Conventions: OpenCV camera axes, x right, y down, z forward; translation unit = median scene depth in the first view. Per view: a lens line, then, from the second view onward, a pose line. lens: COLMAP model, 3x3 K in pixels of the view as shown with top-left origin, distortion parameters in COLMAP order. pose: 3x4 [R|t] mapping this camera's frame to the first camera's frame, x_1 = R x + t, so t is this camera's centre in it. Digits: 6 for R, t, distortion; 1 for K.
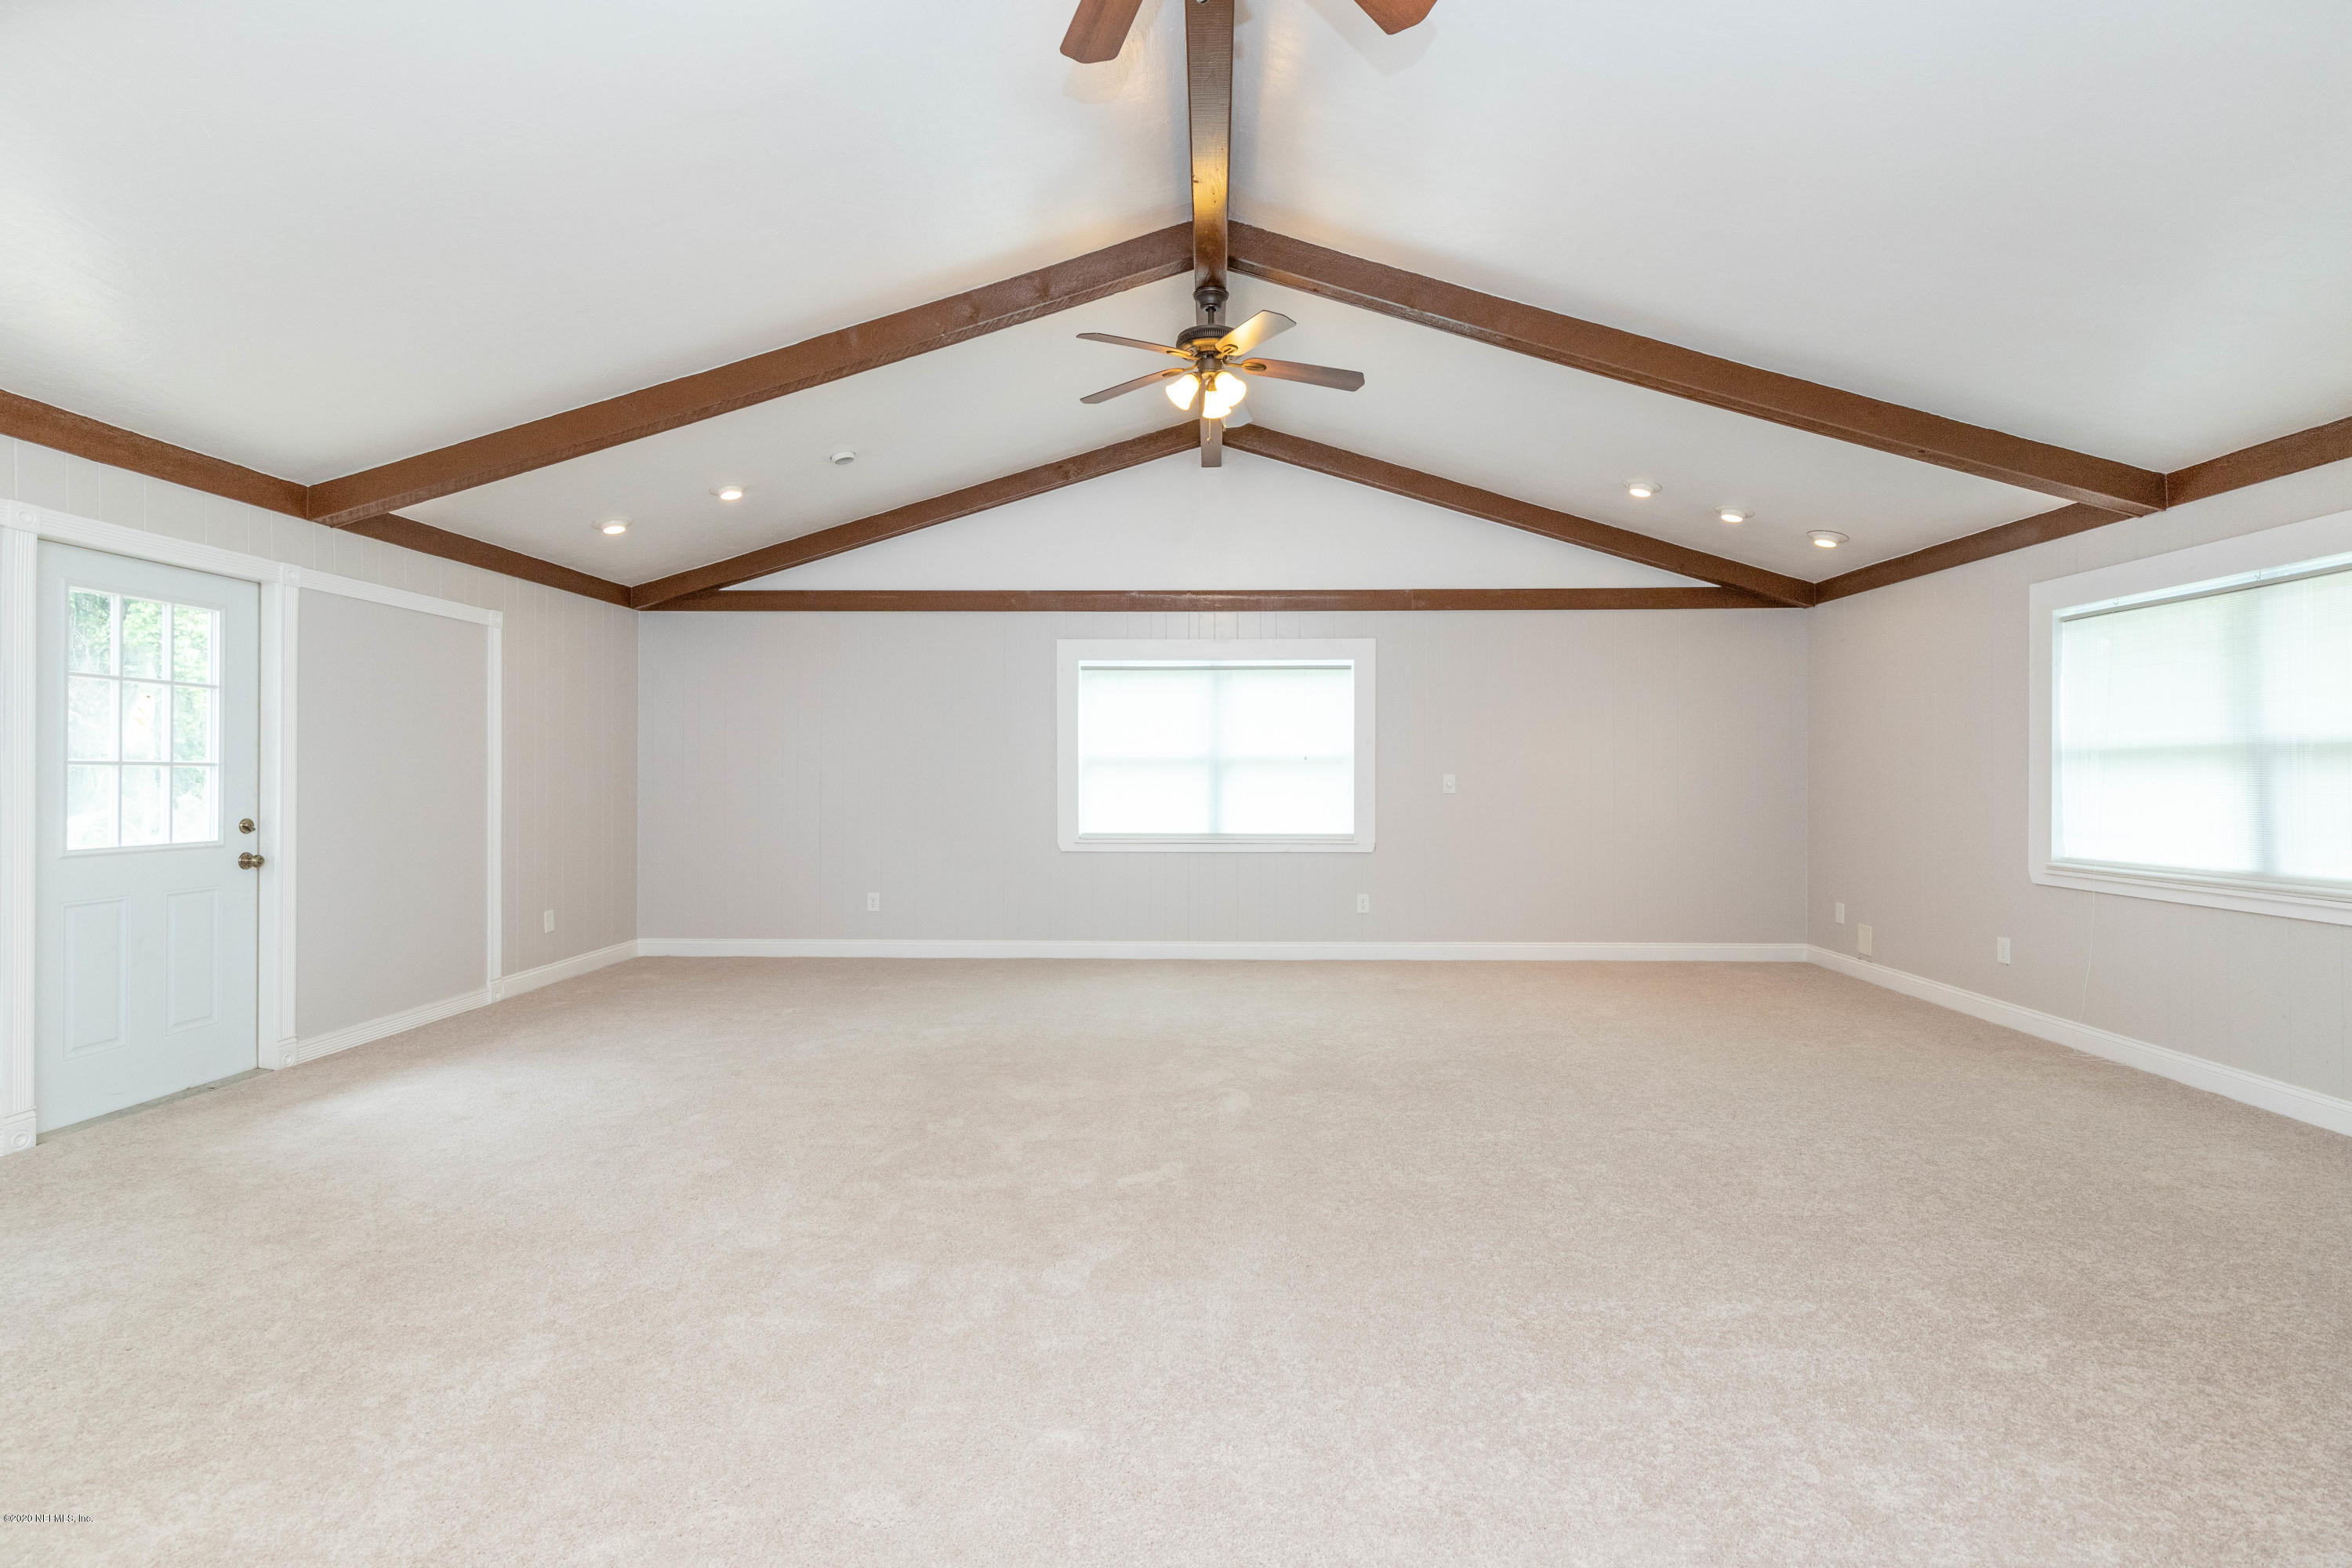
lens RADIAL K [[1084.7, 0, 1193.8], [0, 1084.7, 770.9], [0, 0, 1]] dist [0.010403, -0.000419]
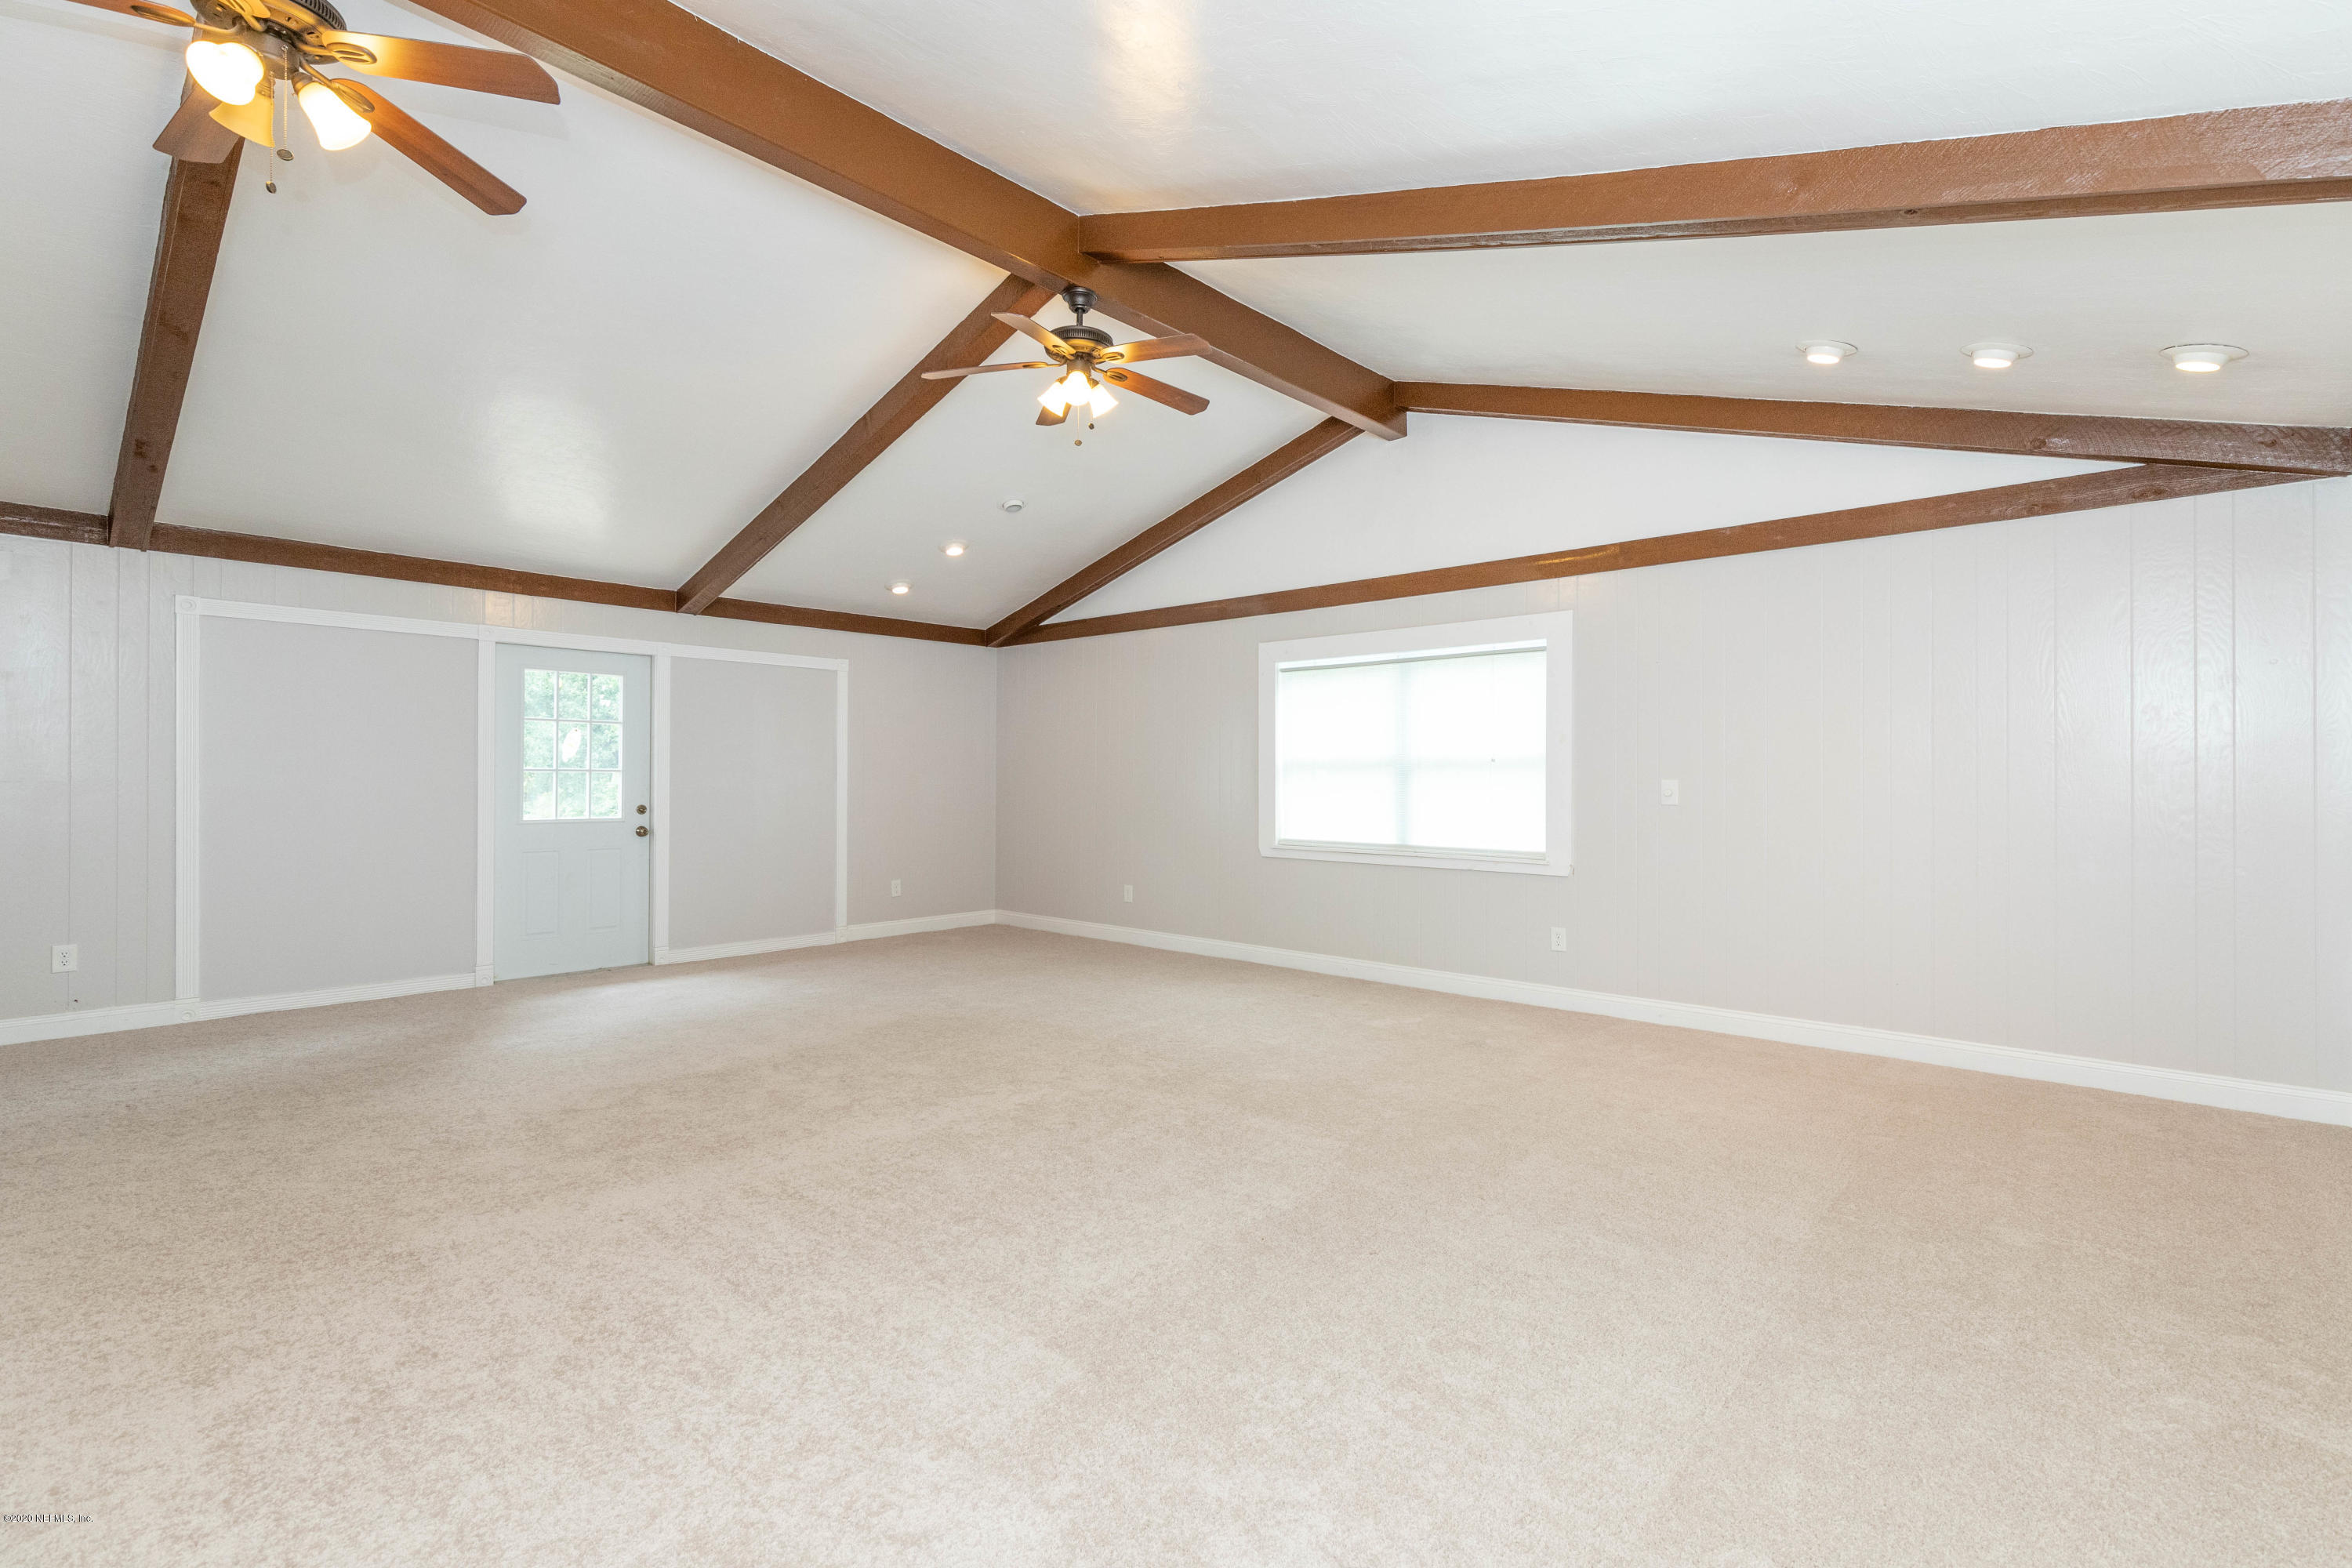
lens RADIAL K [[1084.7, 0, 1172.3], [0, 1084.7, 784.3], [0, 0, 1]] dist [0.010403, -0.000419]
pose [[0.750888, 0.005112, -0.660409, 0.483869], [-0.000657, 0.999975, 0.006993, 0.001462], [0.660429, -0.004817, 0.750873, 0.205275]]
